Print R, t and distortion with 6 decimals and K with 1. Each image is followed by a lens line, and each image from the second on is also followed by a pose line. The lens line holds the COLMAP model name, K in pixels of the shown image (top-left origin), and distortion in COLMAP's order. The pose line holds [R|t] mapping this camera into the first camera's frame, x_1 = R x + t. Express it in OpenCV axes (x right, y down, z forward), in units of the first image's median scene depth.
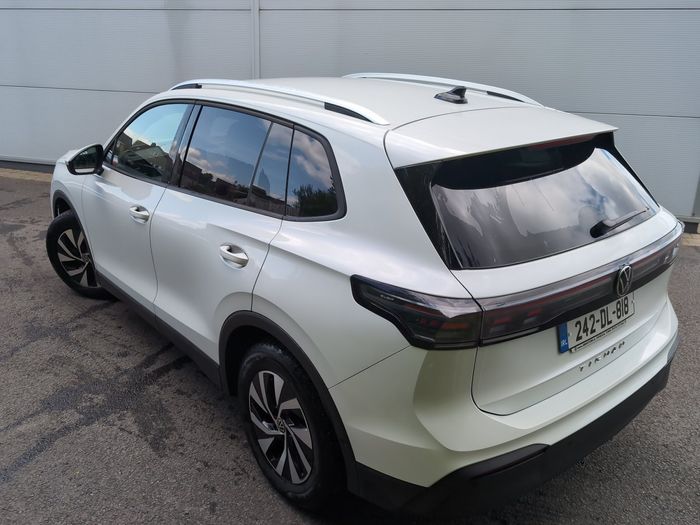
lens RADIAL K [[600.5, 0, 350.0], [0, 600.5, 262.5], [0, 0, 1]] dist [0.012503, 0.002807]
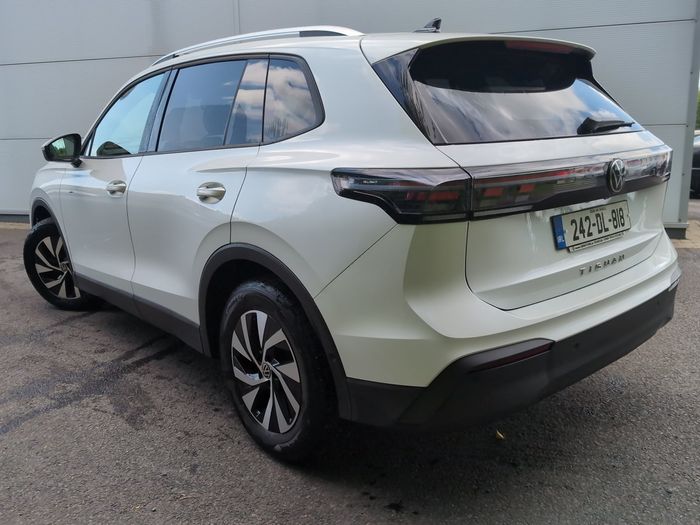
lens RADIAL K [[600.5, 0, 350.0], [0, 600.5, 262.5], [0, 0, 1]] dist [0.012503, 0.002807]
pose [[0.998843, -0.044810, 0.017445, 0.005520], [0.046682, 0.990642, -0.128253, 0.221097], [-0.011535, 0.128919, 0.991588, 0.056825]]
